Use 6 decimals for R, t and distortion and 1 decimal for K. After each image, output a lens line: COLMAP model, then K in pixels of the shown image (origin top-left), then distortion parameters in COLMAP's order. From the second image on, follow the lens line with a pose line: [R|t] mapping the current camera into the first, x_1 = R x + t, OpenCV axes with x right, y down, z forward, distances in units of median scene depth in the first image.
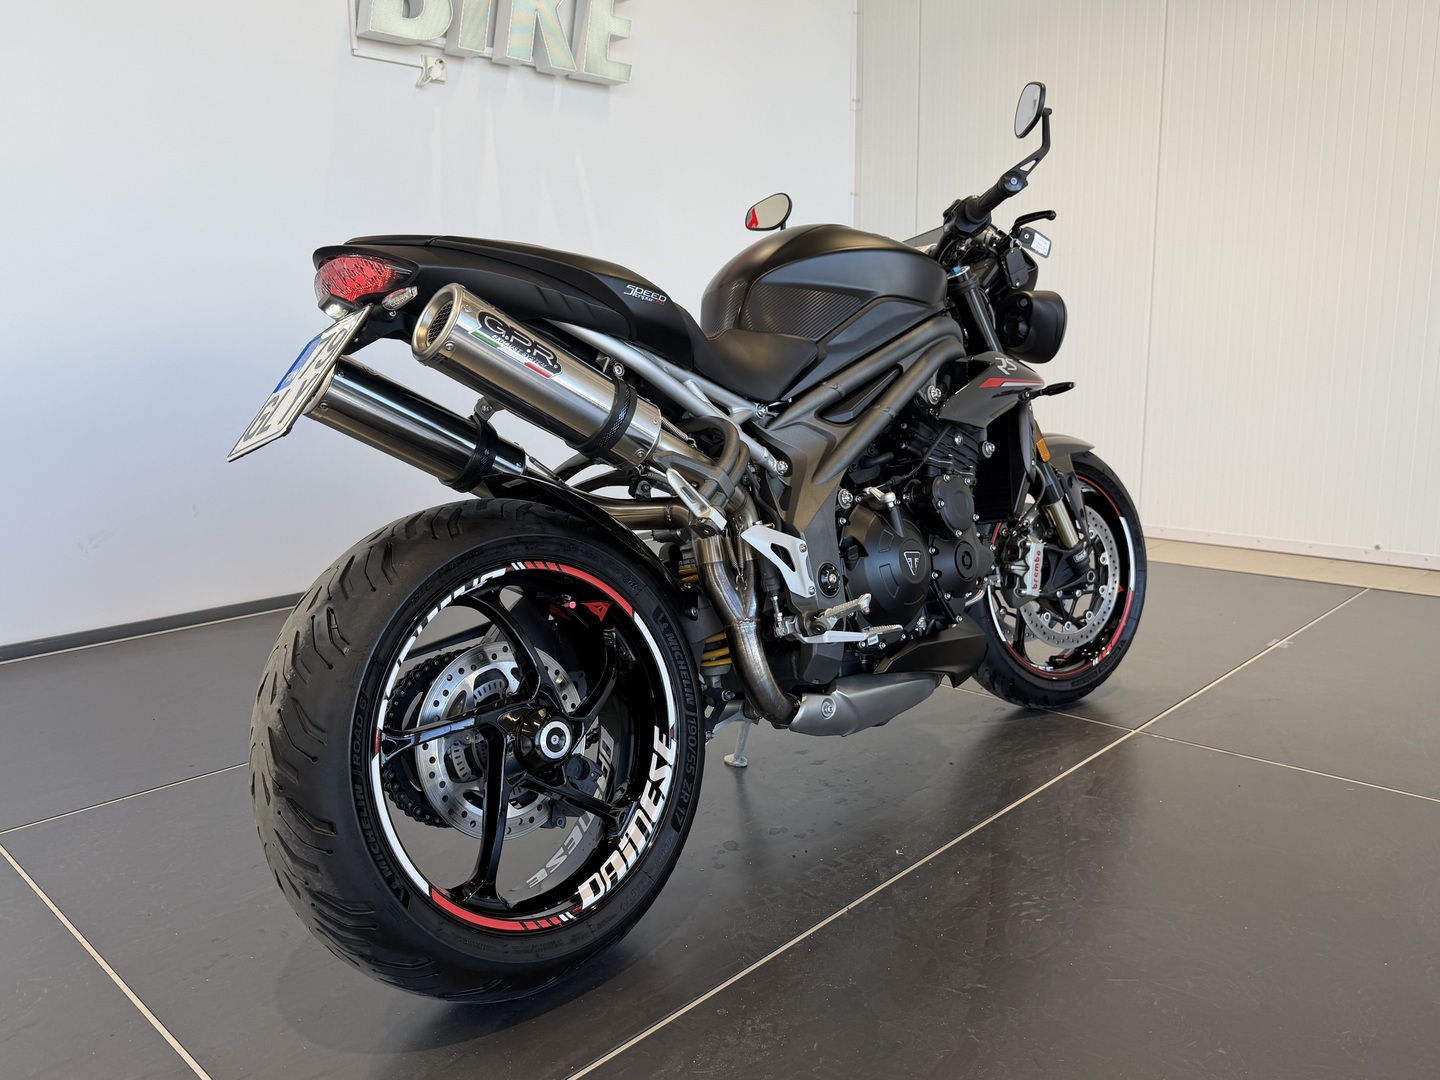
lens RADIAL K [[1062.9, 0, 720.0], [0, 1062.9, 540.0], [0, 0, 1]] dist [0.202386, -0.413825]
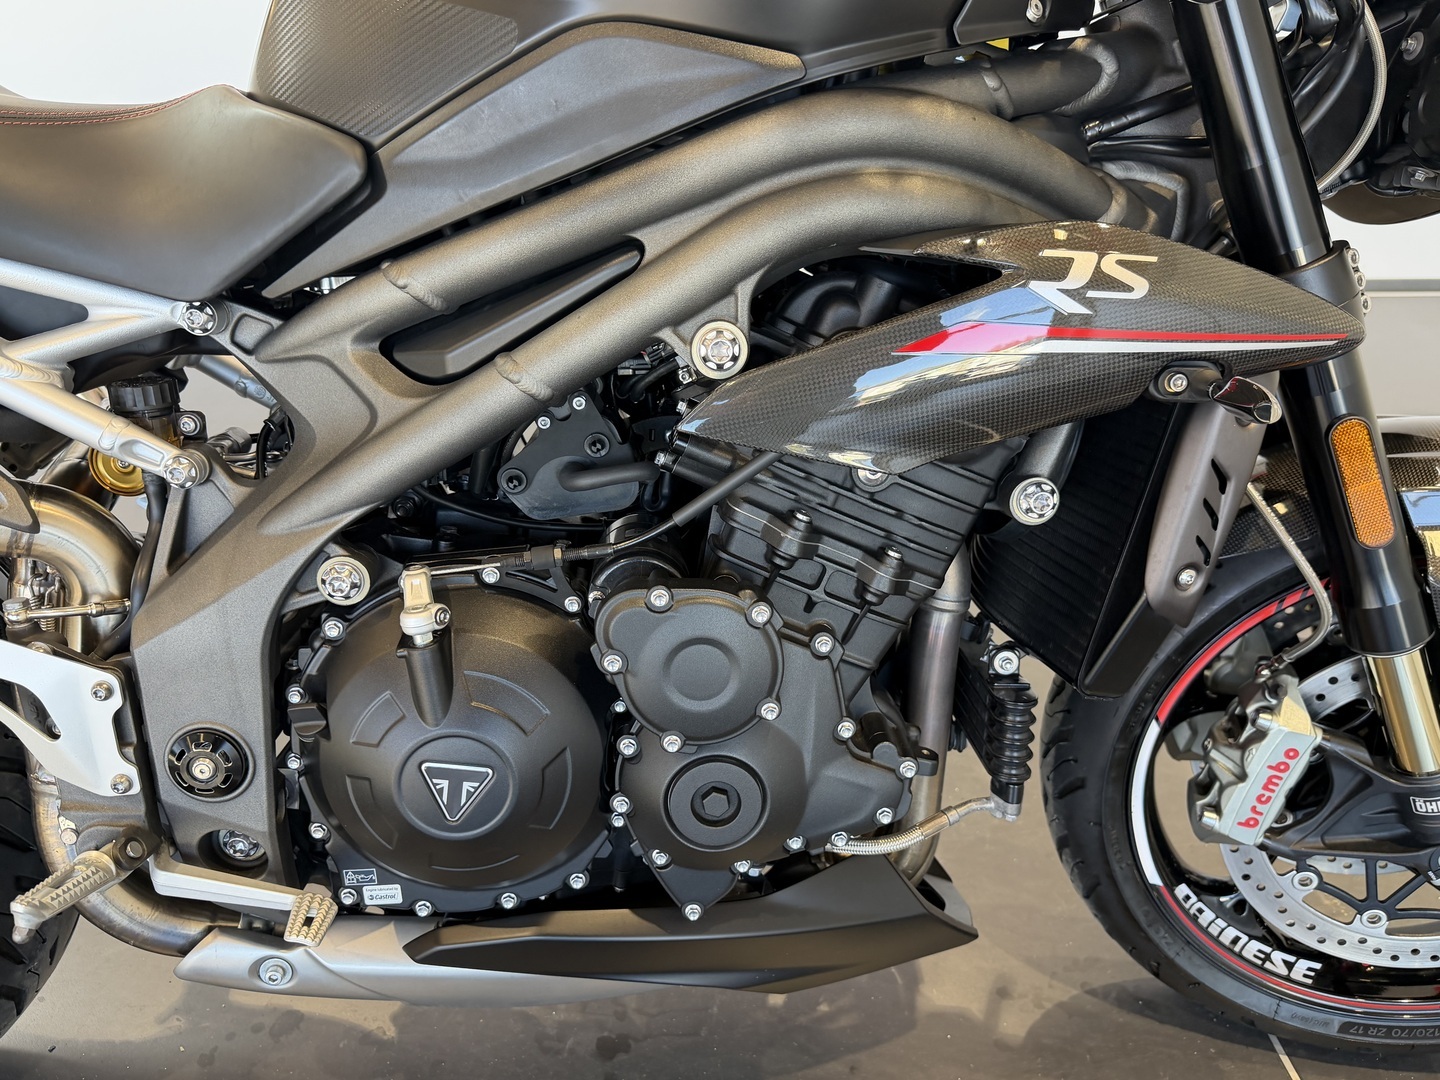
lens RADIAL K [[1116.9, 0, 703.0], [0, 1116.9, 564.4], [0, 0, 1]] dist [0.039245, -0.001440]
pose [[0.745036, 0.350667, -0.567410, 0.424322], [-0.135354, 0.912441, 0.386174, -0.211577], [0.653147, -0.210913, 0.727265, 0.740241]]
